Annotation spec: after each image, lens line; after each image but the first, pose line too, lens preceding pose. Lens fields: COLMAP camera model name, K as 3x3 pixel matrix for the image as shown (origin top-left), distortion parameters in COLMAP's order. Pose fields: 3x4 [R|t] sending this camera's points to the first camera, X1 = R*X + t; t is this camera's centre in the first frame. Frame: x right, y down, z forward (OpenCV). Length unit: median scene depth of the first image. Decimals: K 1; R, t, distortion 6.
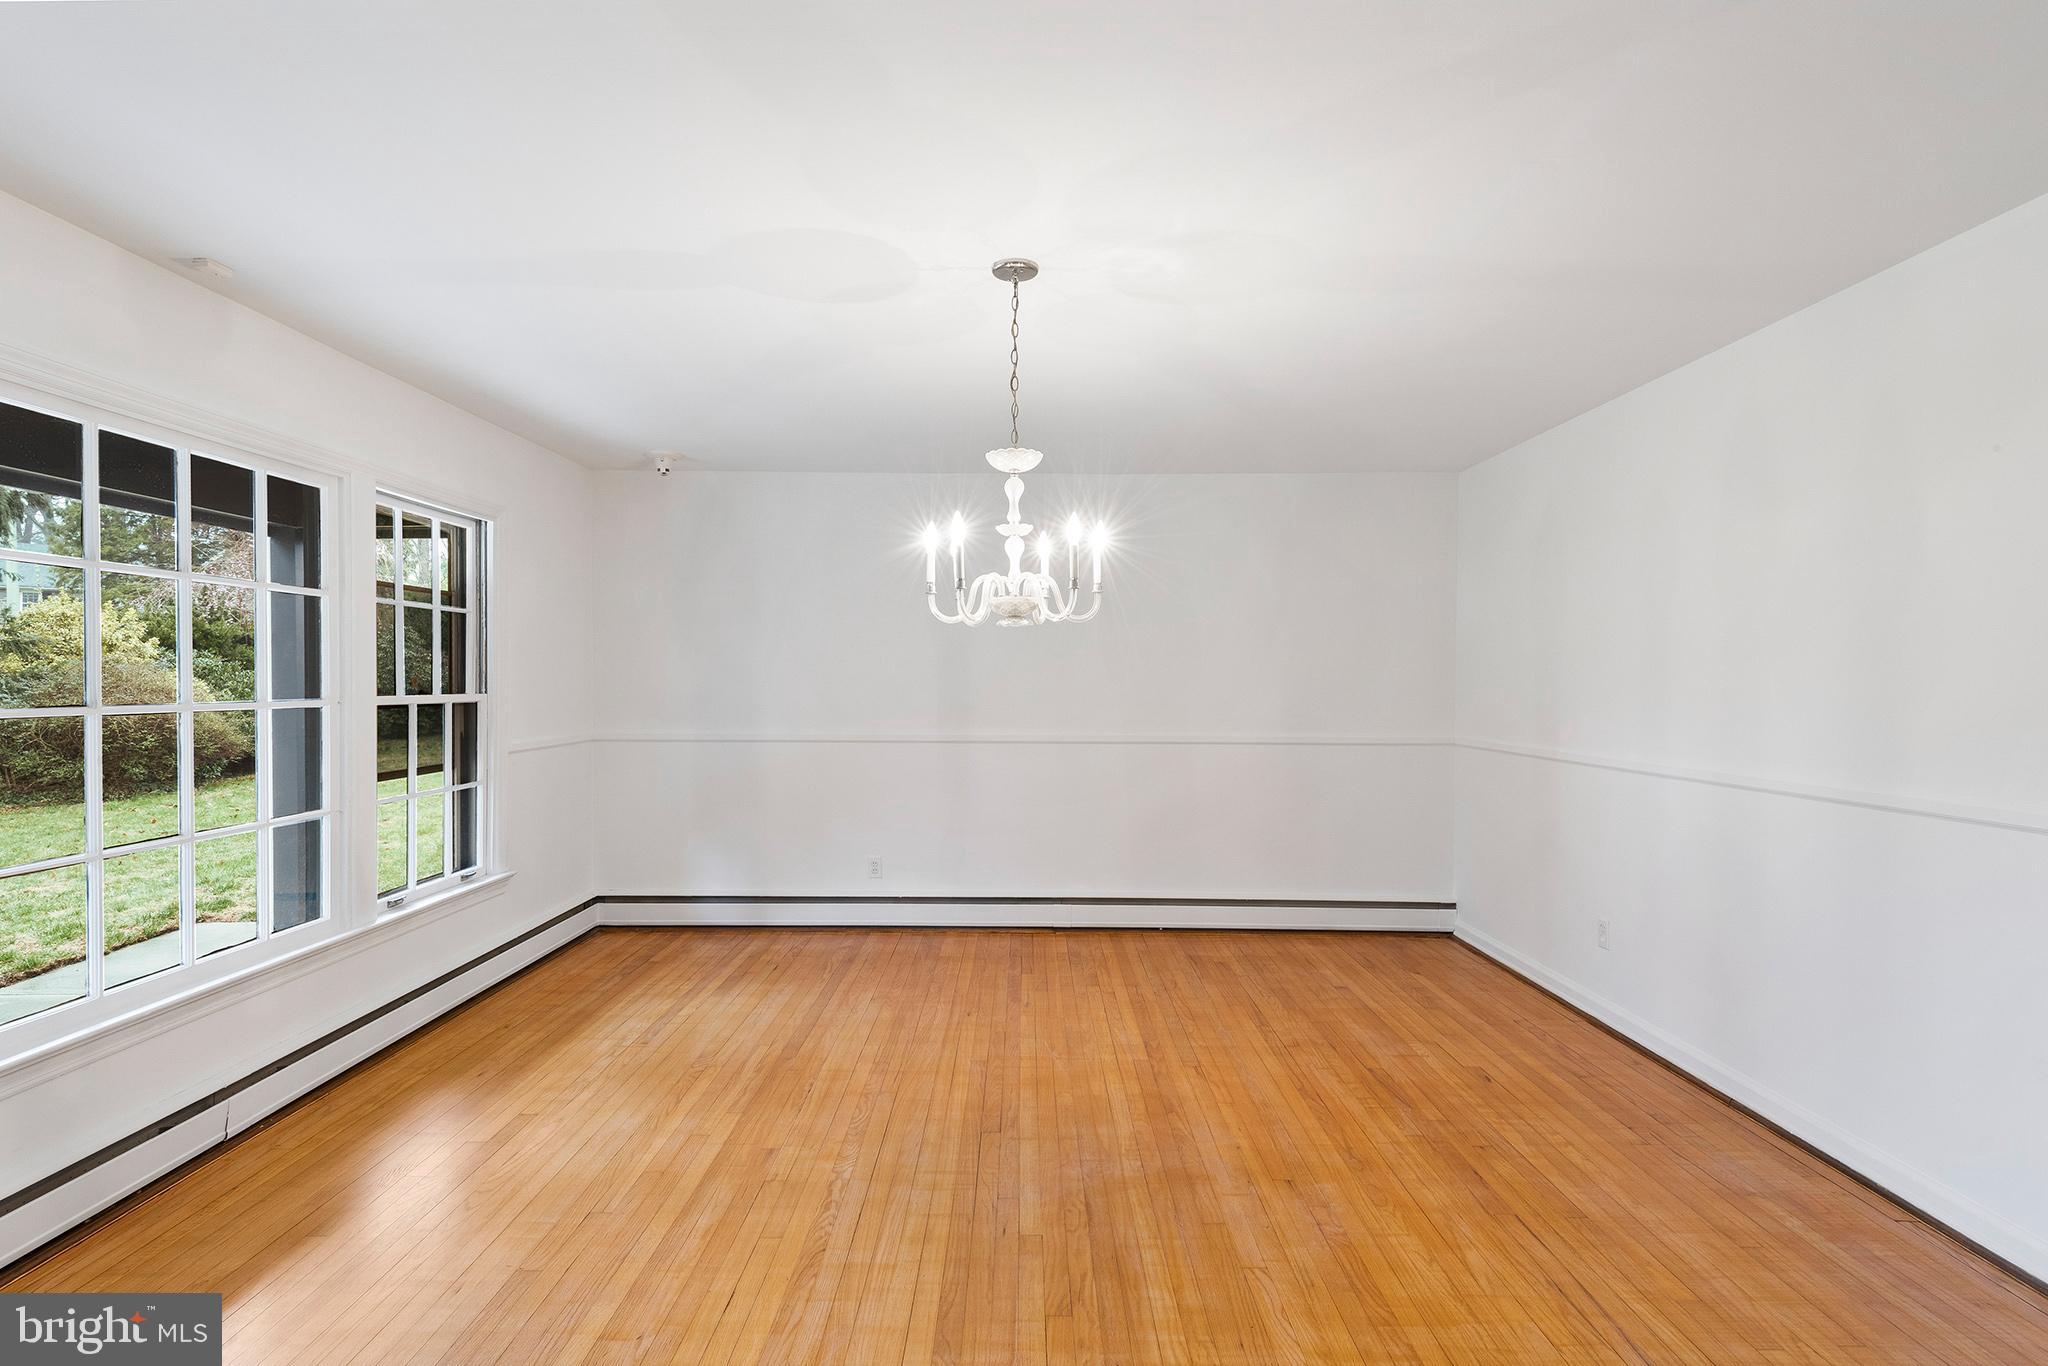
lens RADIAL K [[1013.3, 0, 1044.0], [0, 1013.3, 682.1], [0, 0, 1]] dist [0.016804, -0.005542]
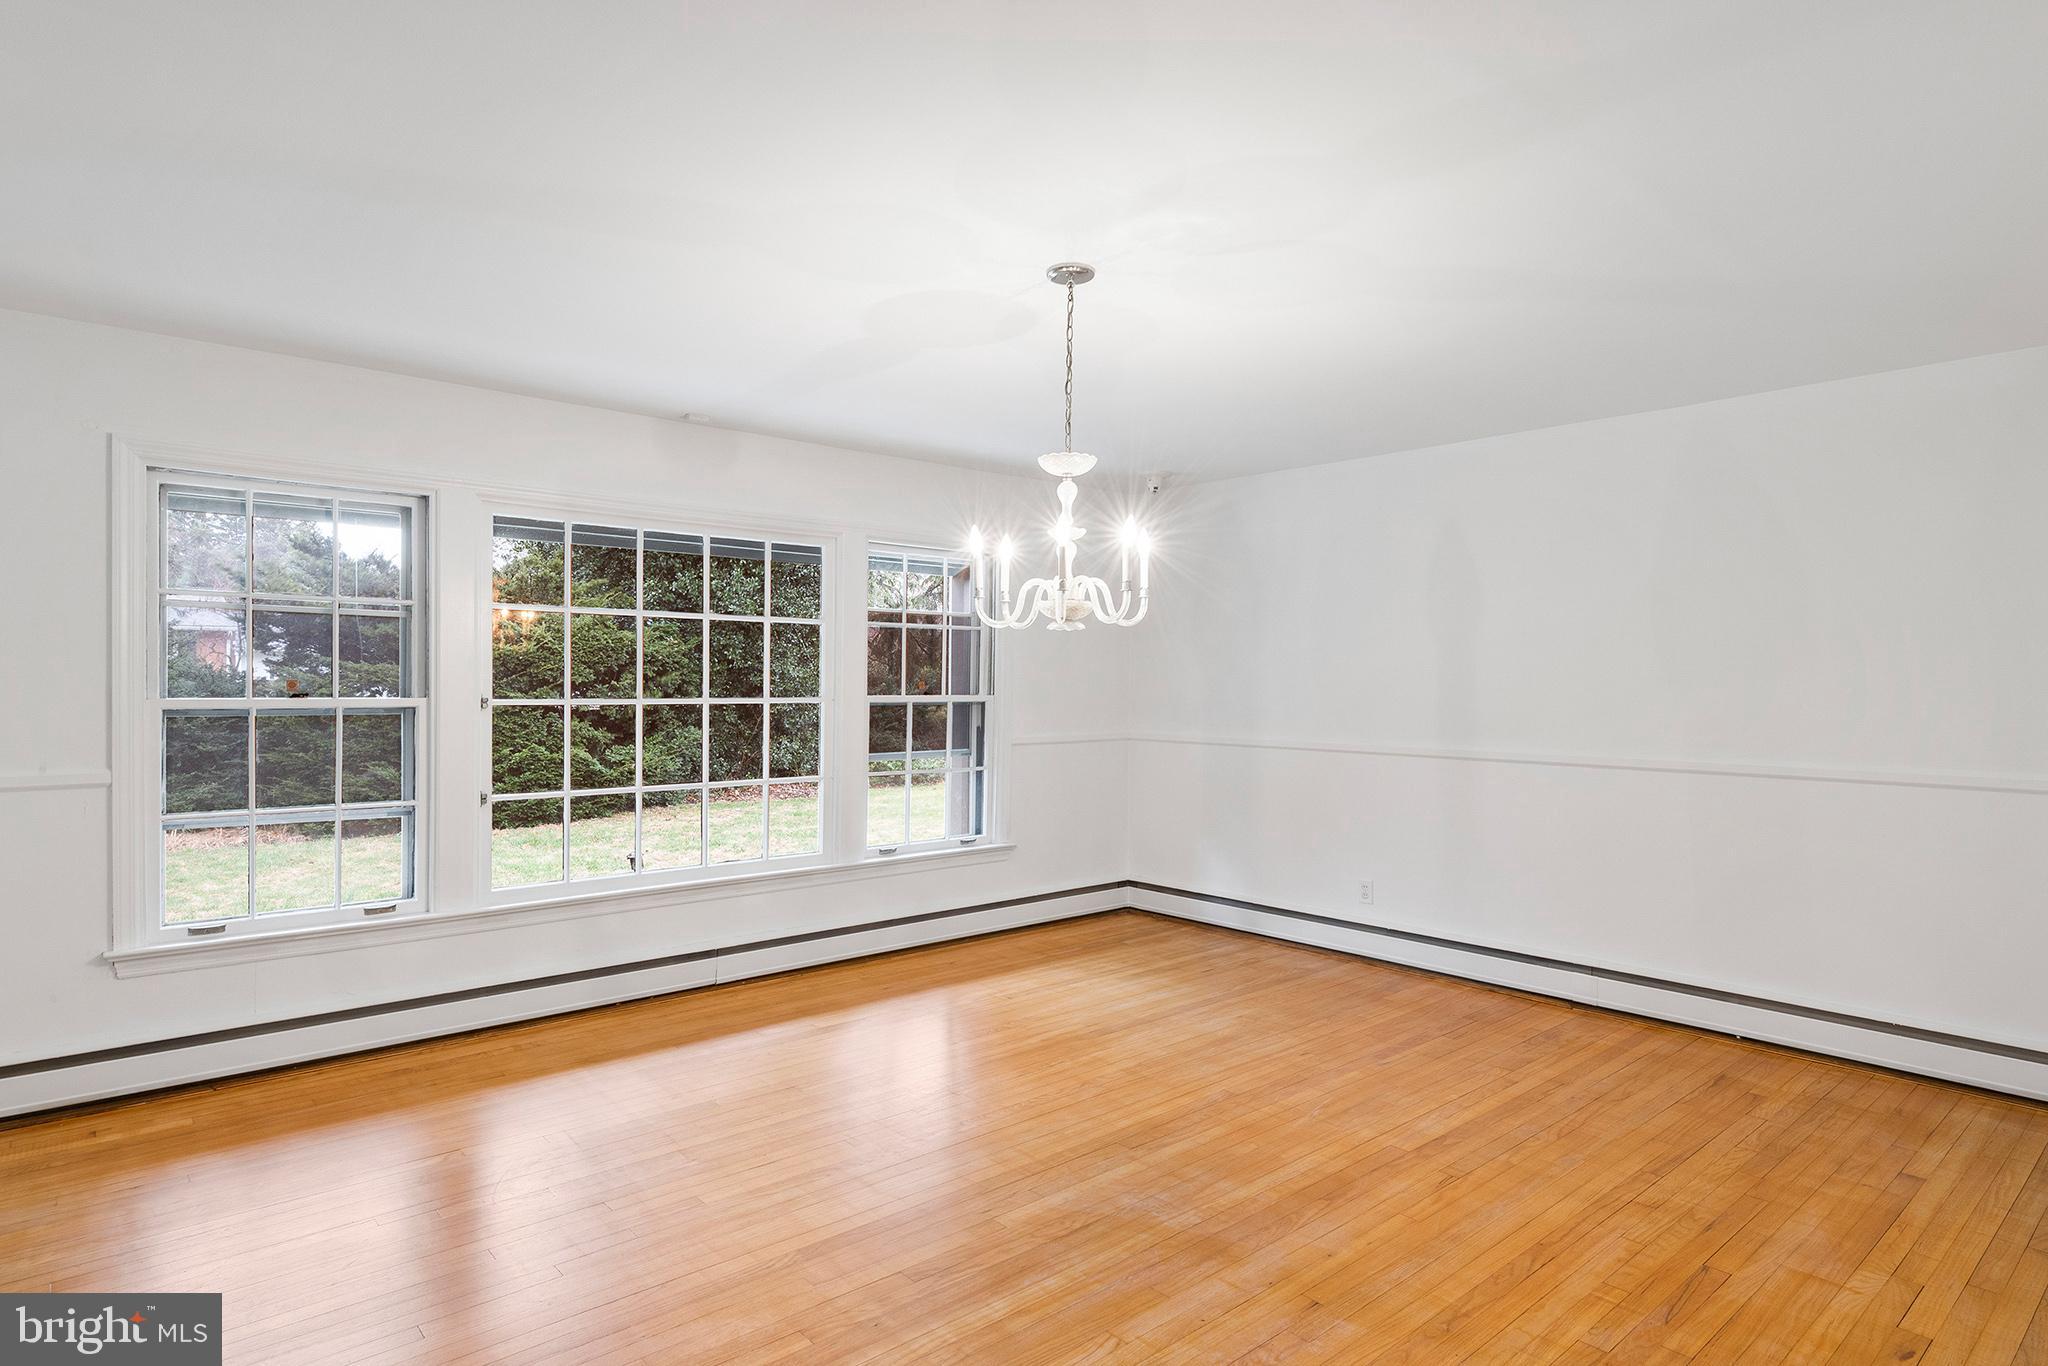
lens RADIAL K [[1102.0, 0, 1045.9], [0, 1102.0, 685.7], [0, 0, 1]] dist [0.015021, -0.007294]
pose [[0.677732, 0.003723, -0.735299, 0.522249], [-0.004935, 0.999988, 0.000514, -0.000567], [0.735292, 0.003280, 0.677742, 0.171249]]
